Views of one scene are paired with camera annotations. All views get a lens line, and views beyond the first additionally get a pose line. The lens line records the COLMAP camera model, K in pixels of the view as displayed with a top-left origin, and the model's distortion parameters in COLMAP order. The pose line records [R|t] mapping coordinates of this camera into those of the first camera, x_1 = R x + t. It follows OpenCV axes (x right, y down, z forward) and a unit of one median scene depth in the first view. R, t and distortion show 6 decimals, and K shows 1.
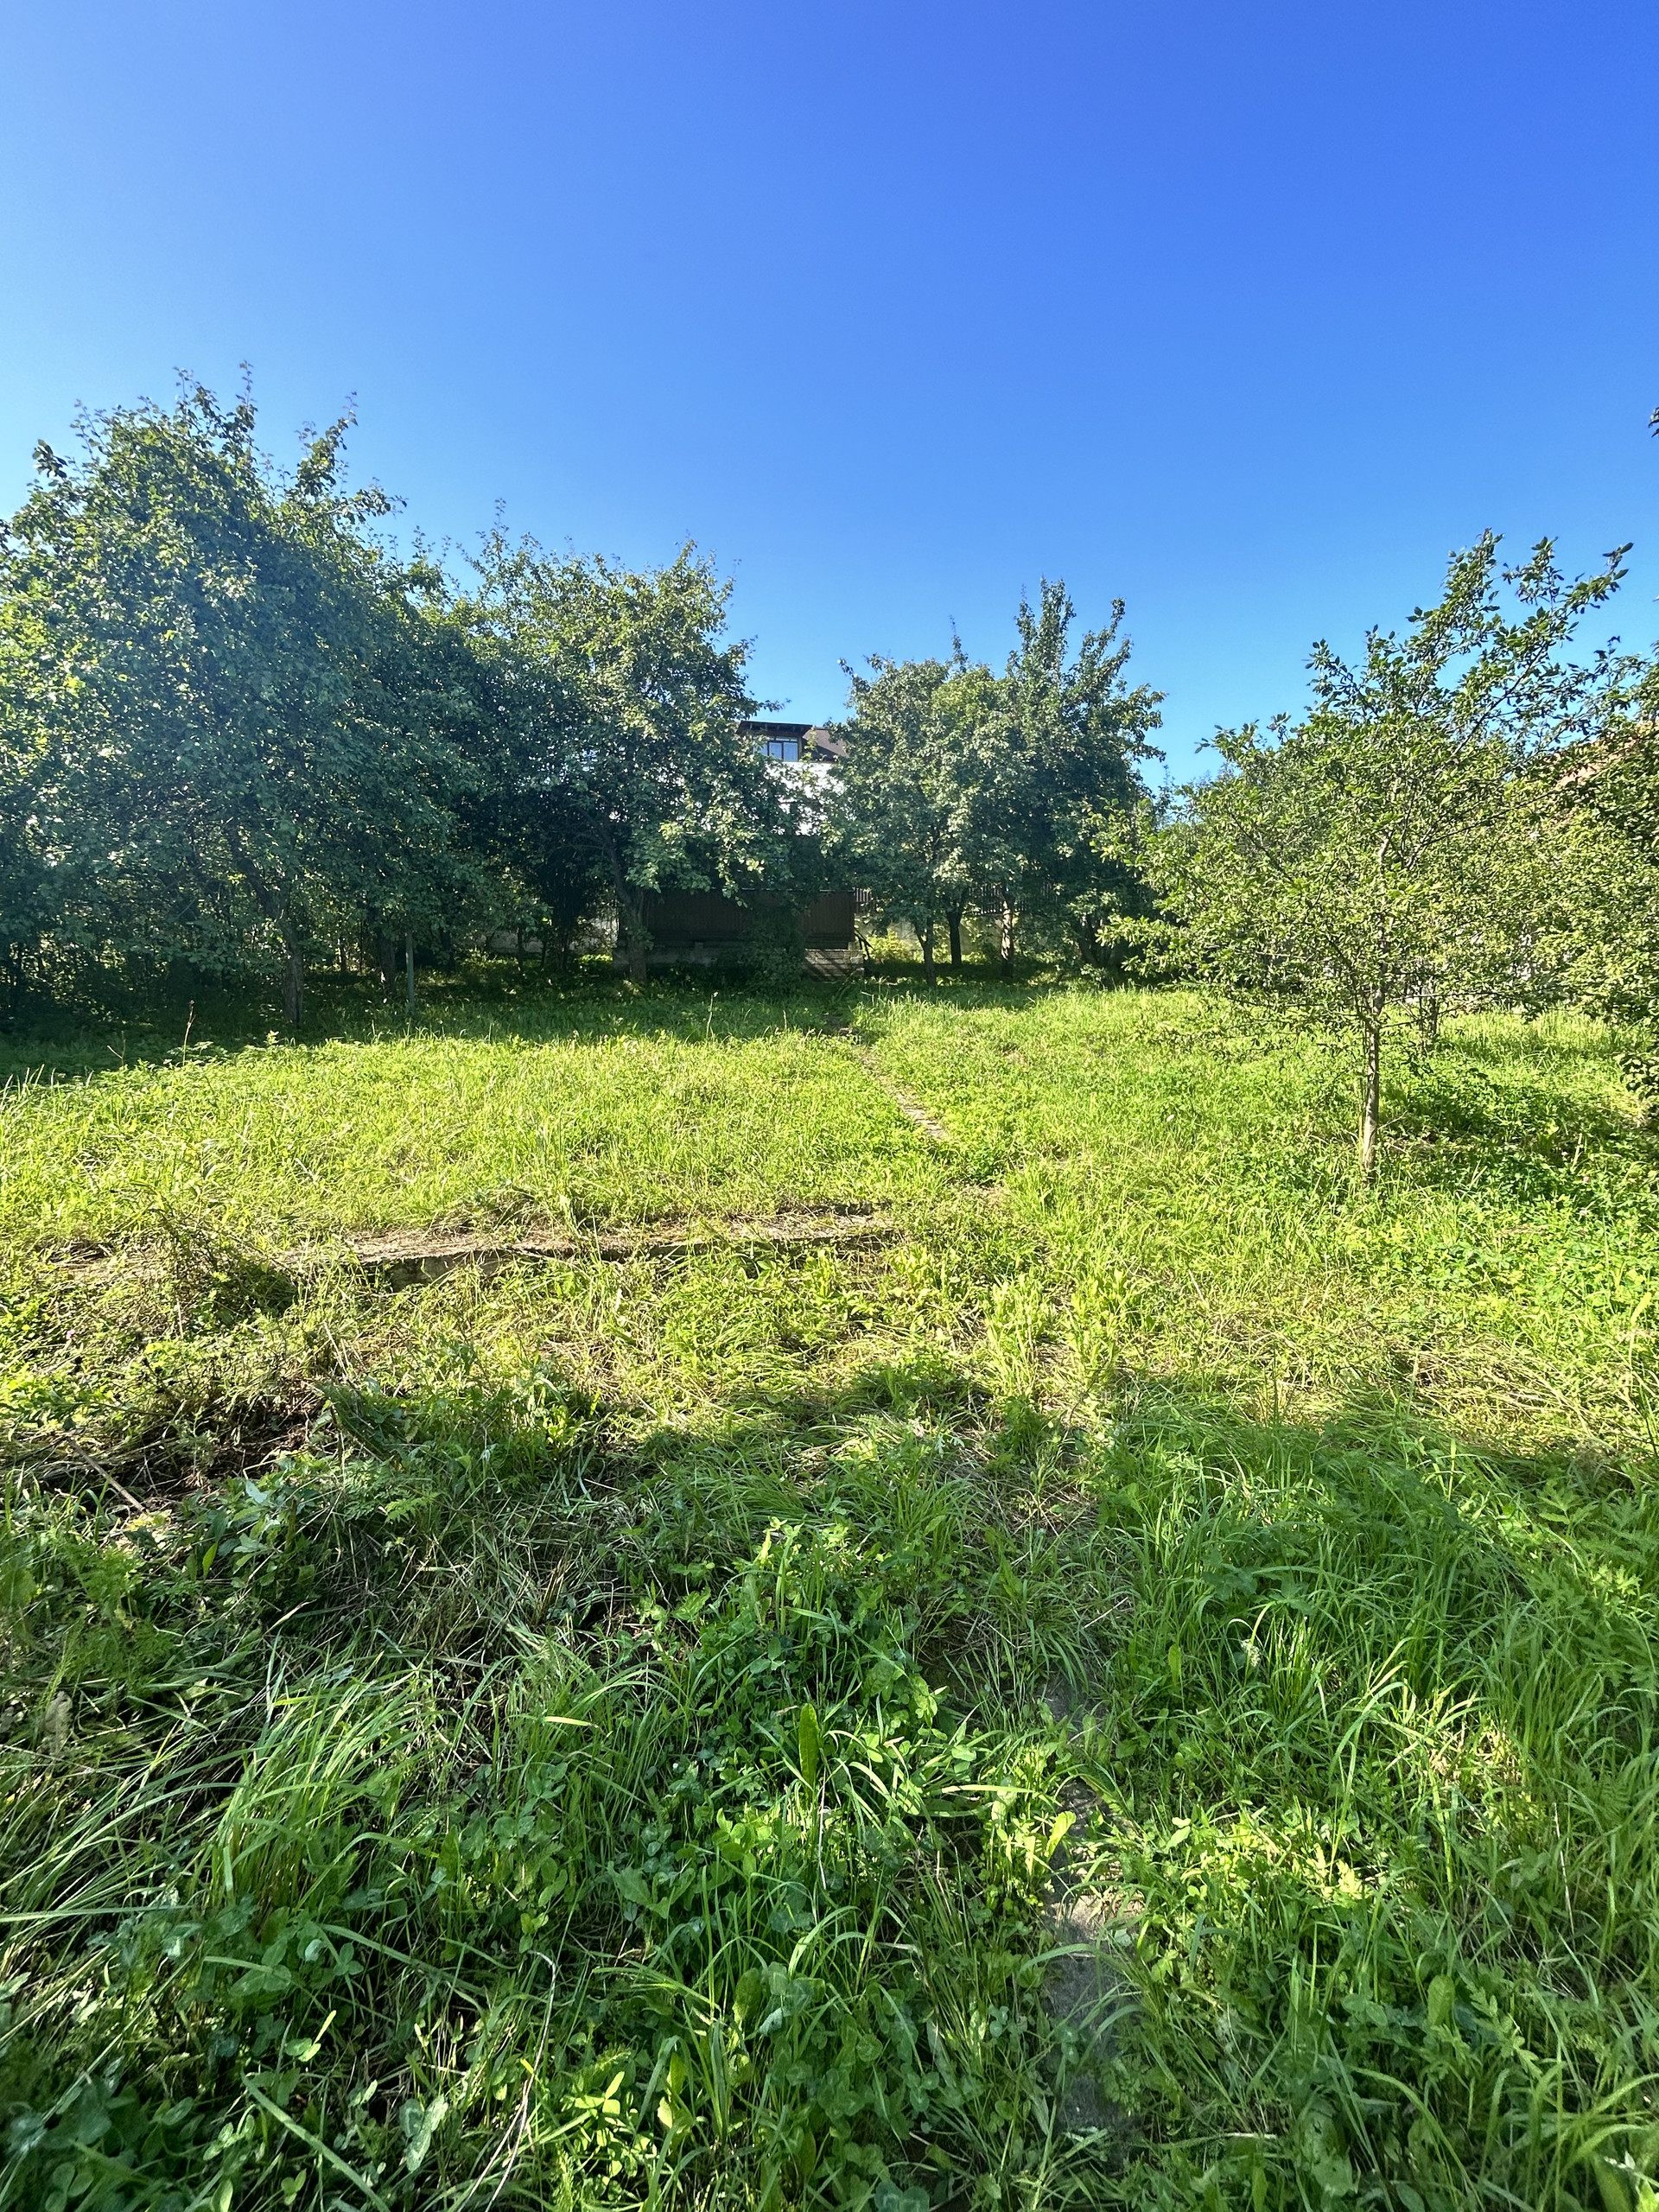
lens RADIAL K [[890.7, 0, 839.5], [0, 890.7, 1102.9], [0, 0, 1]] dist [0.002819, 0.000276]
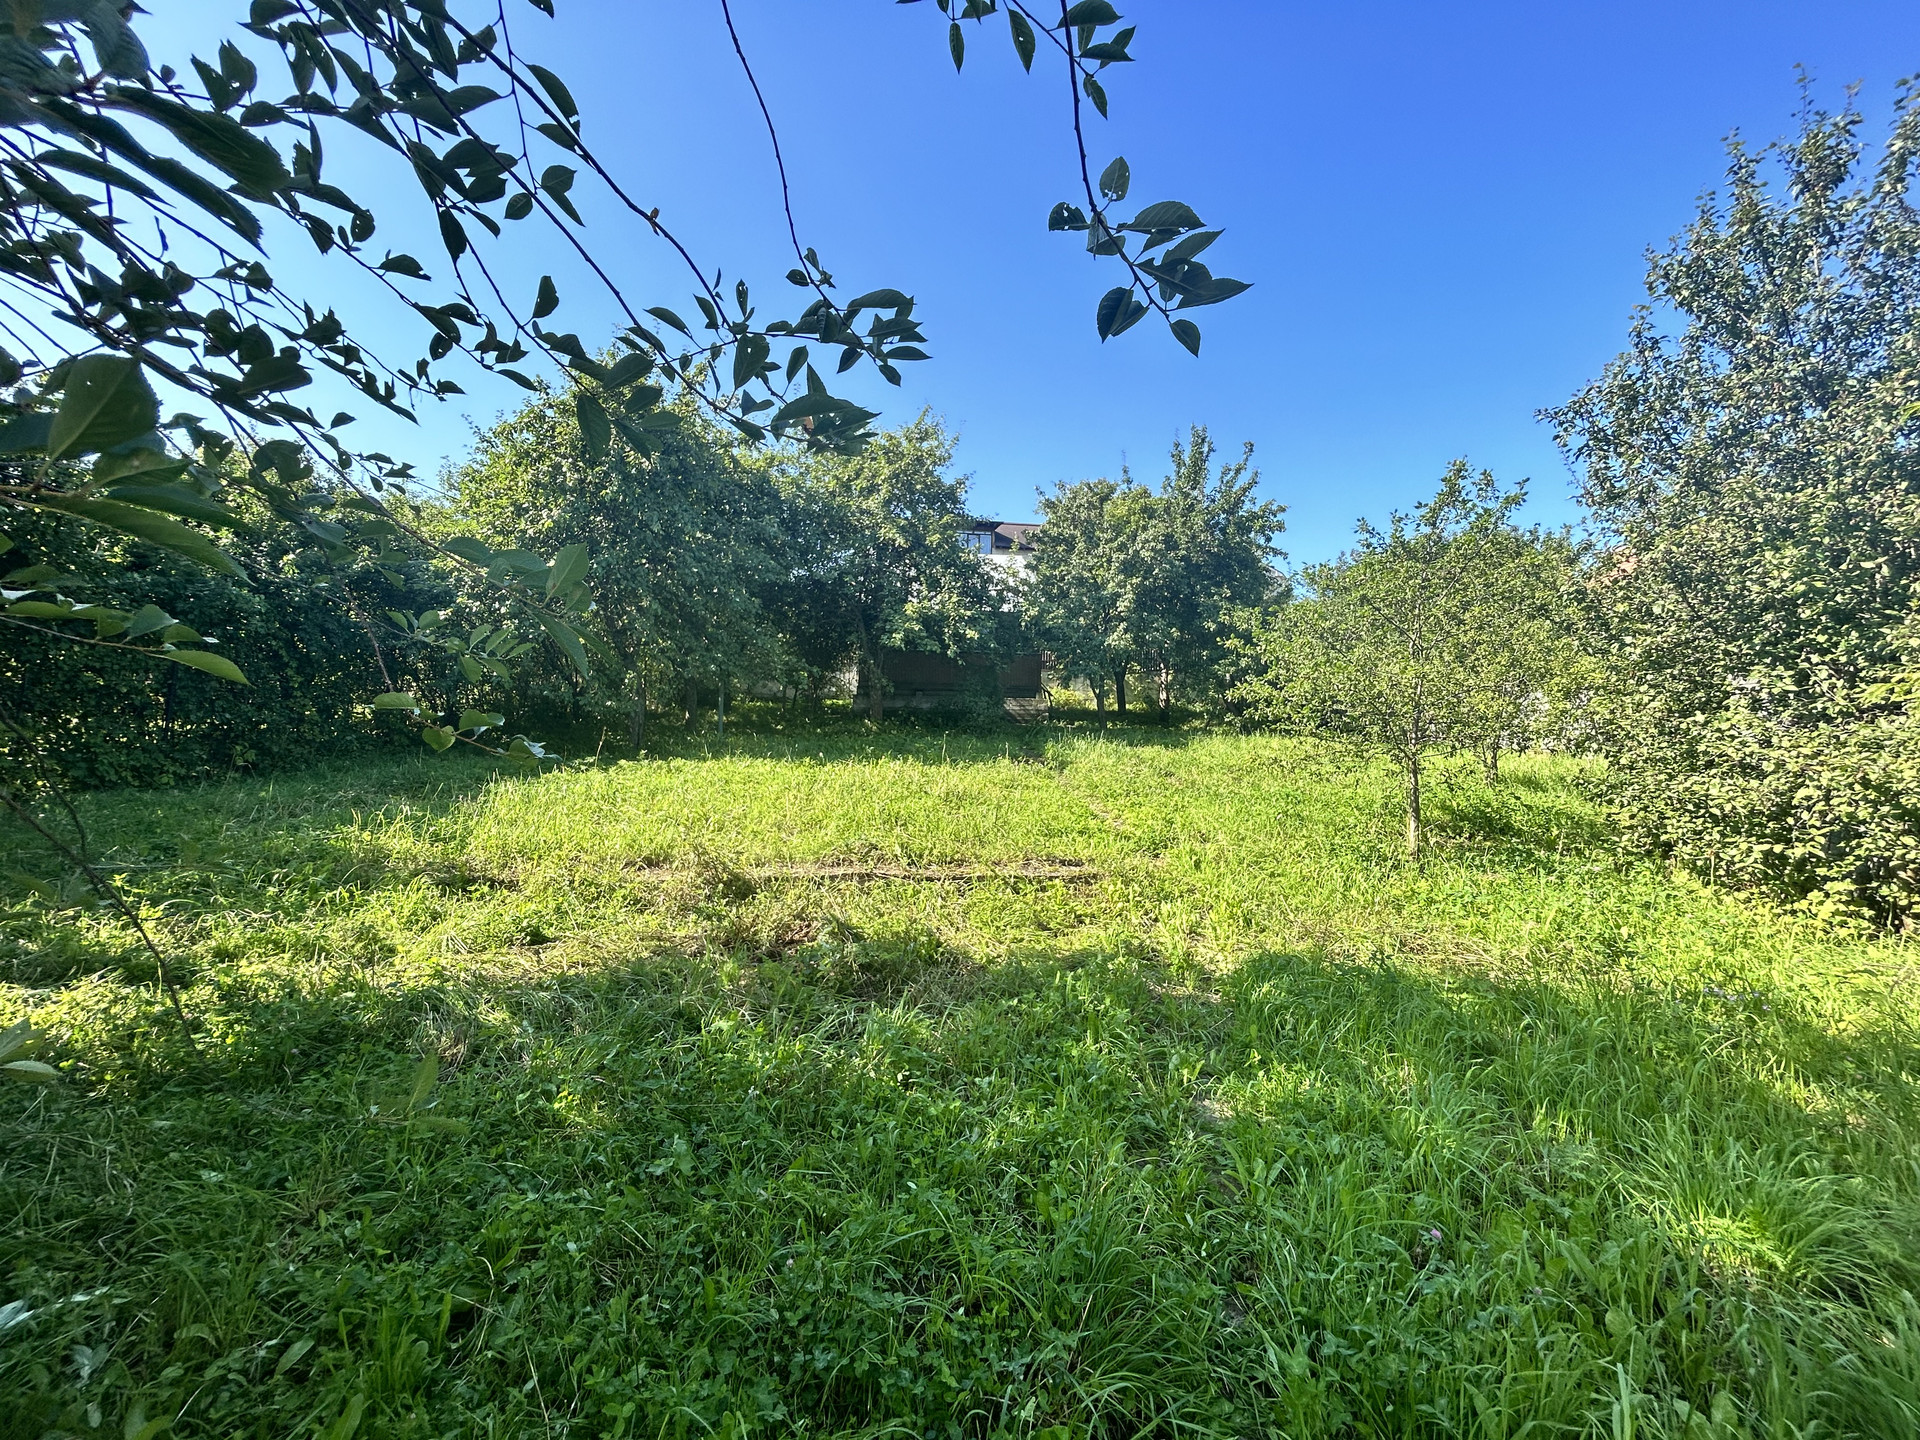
lens RADIAL K [[773.1, 0, 949.9], [0, 773.1, 723.3], [0, 0, 1]] dist [0.002819, 0.000276]
pose [[0.996280, 0.018093, -0.084257, -0.024056], [-0.029402, 0.990413, -0.134975, 0.018012], [0.081007, 0.136950, 0.987260, -0.114482]]
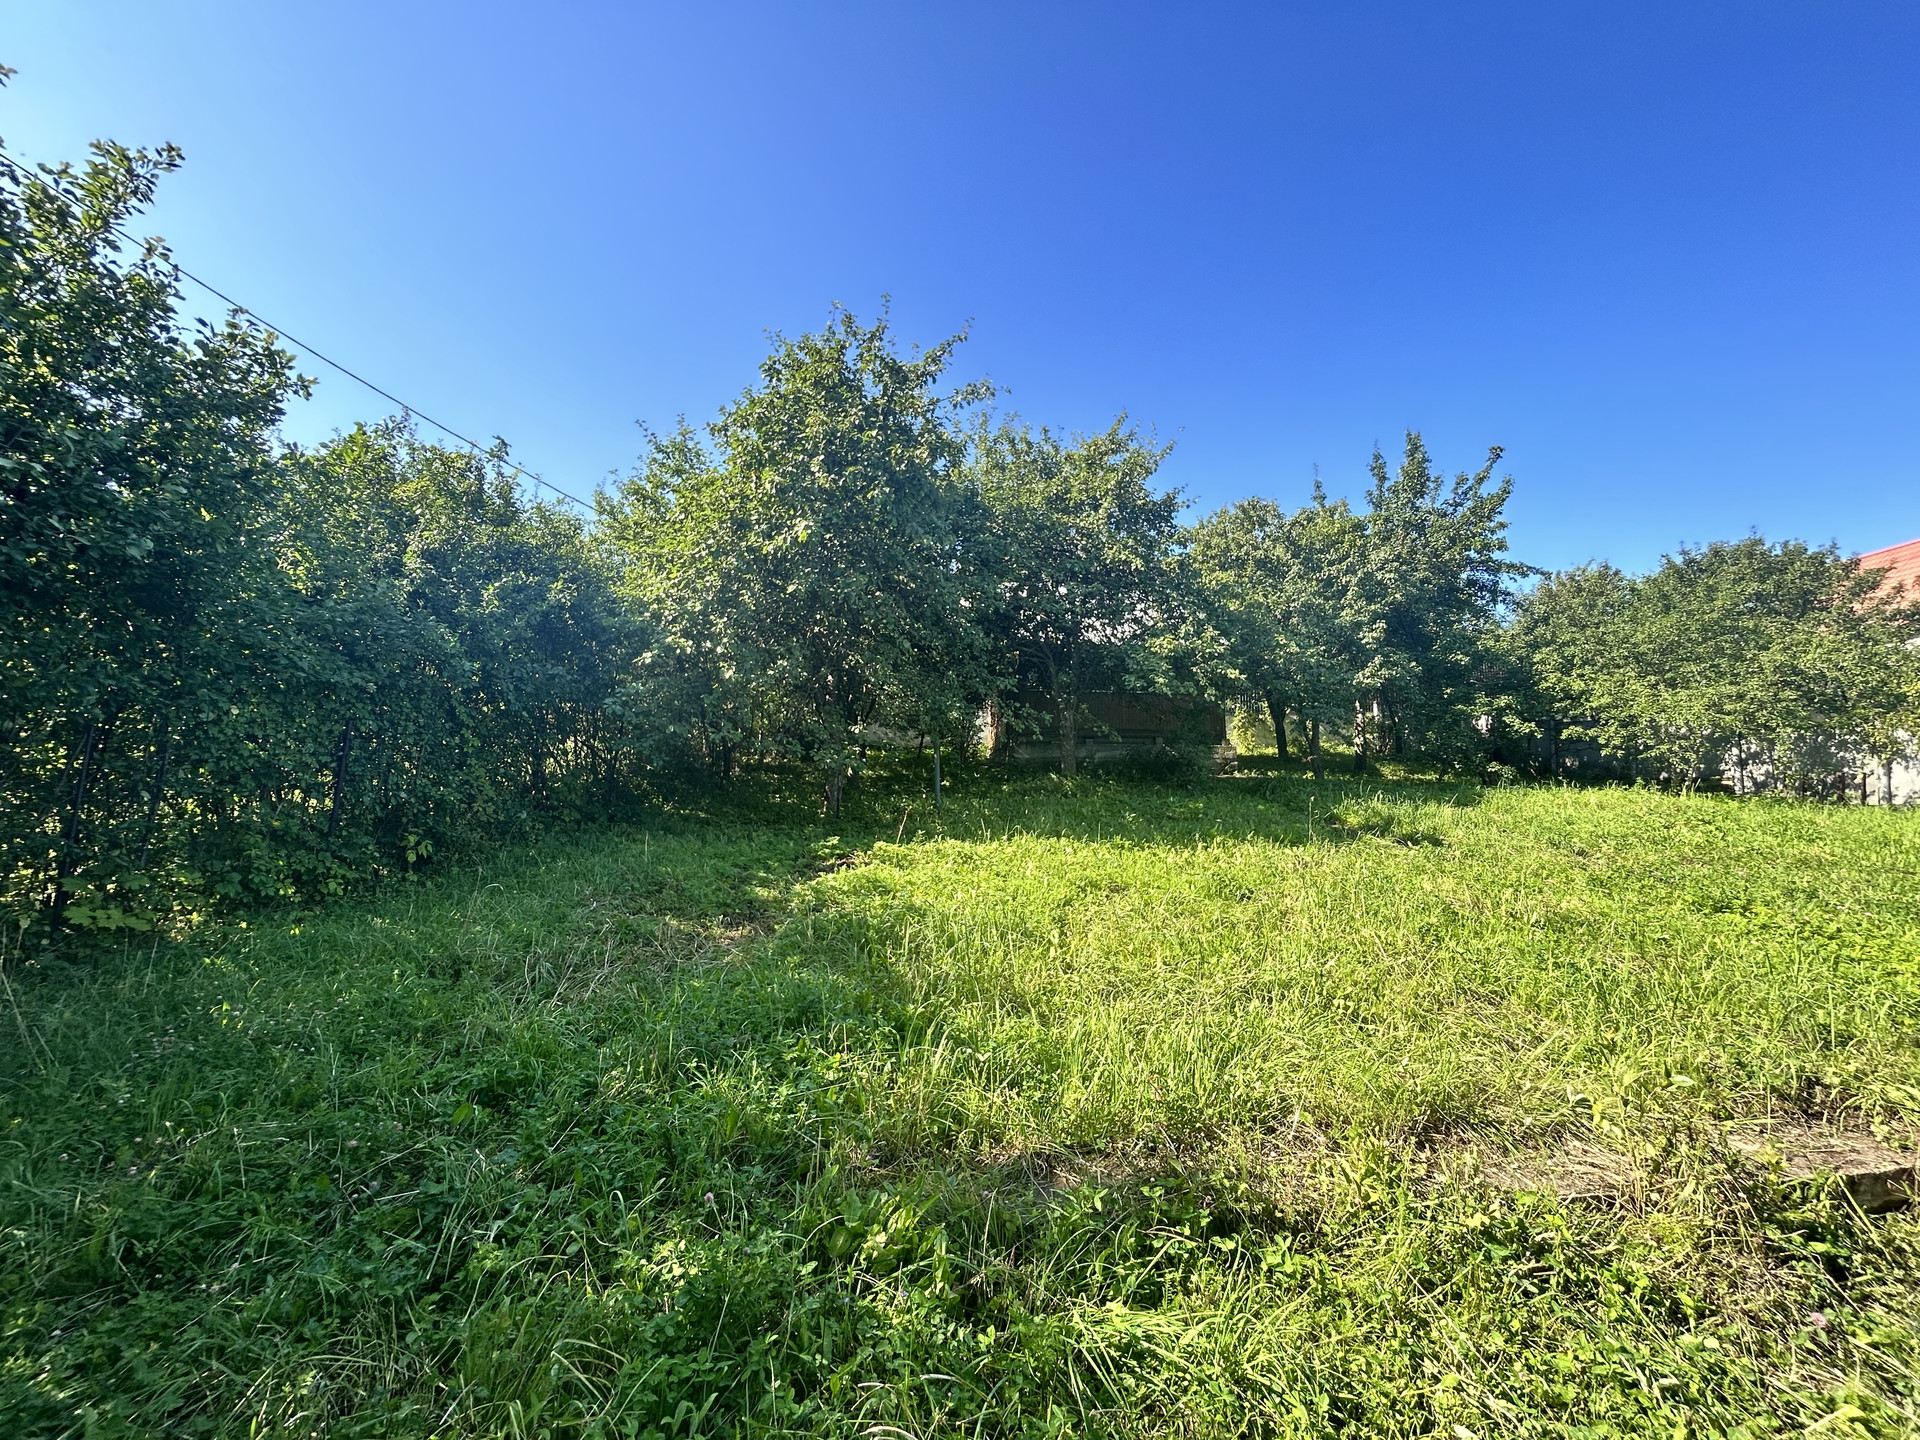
lens RADIAL K [[773.1, 0, 949.9], [0, 773.1, 723.3], [0, 0, 1]] dist [0.002819, 0.000276]
pose [[0.996285, -0.001837, -0.086101, -0.311963], [-0.014090, 0.982824, -0.184005, -0.019792], [0.084960, 0.184534, 0.979147, 0.028399]]
